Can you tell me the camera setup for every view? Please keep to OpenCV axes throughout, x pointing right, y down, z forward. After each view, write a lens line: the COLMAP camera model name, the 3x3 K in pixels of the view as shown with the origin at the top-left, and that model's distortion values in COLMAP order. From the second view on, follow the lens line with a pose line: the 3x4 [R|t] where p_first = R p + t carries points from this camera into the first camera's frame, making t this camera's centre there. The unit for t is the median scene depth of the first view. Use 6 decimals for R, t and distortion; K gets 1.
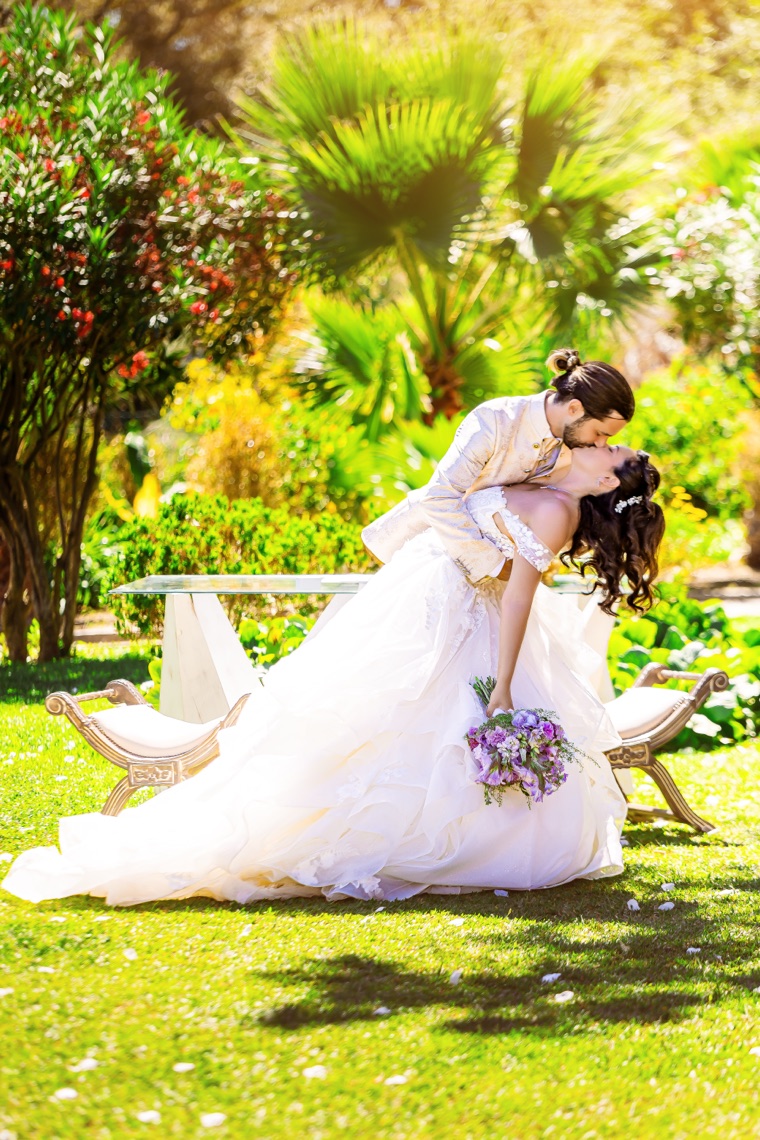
lens RADIAL K [[4403.4, 0, 380.3], [0, 4403.4, 570.3], [0, 0, 1]] dist [-0.929658, 0.000000]
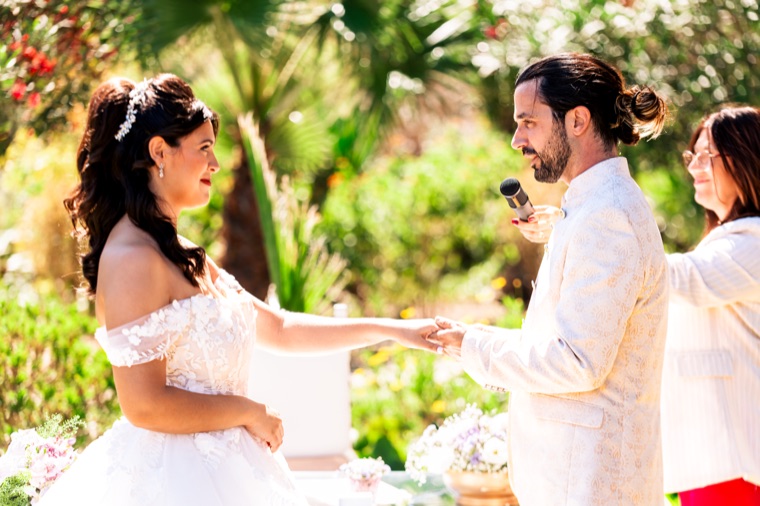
lens RADIAL K [[2497.5, 0, 379.8], [0, 2497.5, 253.2], [0, 0, 1]] dist [-0.019428, 0.000000]
pose [[0.995762, 0.002023, 0.091944, -0.011019], [-0.002589, 0.999978, 0.006035, -0.024478], [-0.091929, -0.006247, 0.995746, 0.418551]]
